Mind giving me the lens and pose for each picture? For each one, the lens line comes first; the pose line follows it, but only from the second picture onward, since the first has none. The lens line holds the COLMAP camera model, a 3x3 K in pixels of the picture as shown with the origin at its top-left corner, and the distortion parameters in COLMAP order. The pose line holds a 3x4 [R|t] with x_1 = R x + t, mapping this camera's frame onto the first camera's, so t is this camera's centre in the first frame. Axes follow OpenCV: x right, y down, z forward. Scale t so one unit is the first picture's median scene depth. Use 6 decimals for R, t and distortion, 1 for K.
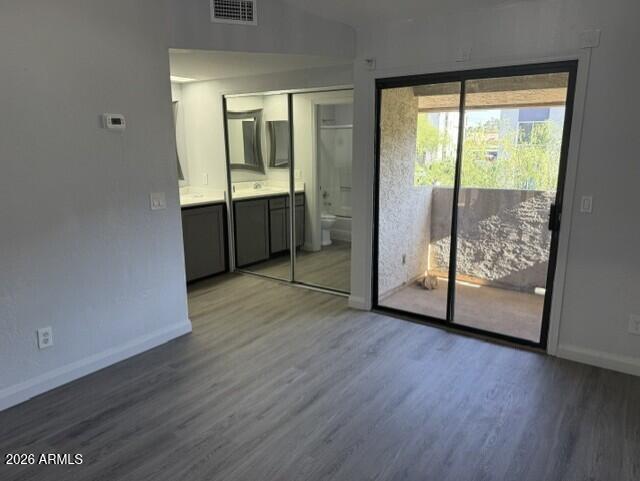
lens RADIAL K [[450.3, 0, 320.0], [0, 450.3, 240.5], [0, 0, 1]] dist [0.114766, -0.159588]
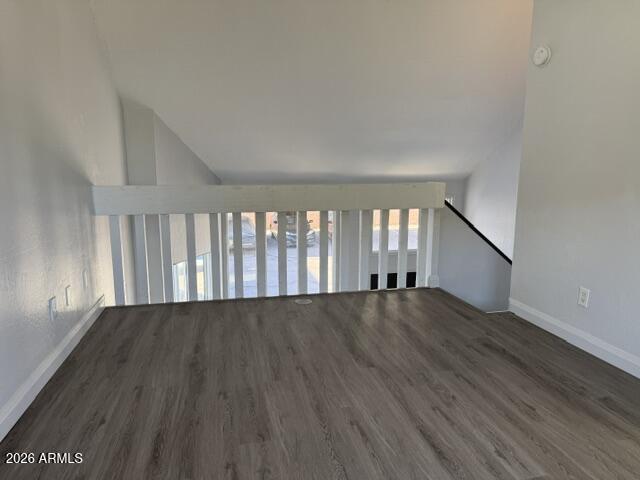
lens RADIAL K [[450.3, 0, 320.0], [0, 450.3, 240.0], [0, 0, 1]] dist [0.114766, -0.159588]
pose [[-0.675043, 0.123028, -0.727448, 0.572236], [-0.155666, 0.940050, 0.303436, -0.140034], [0.721169, 0.318071, -0.615424, 1.183034]]
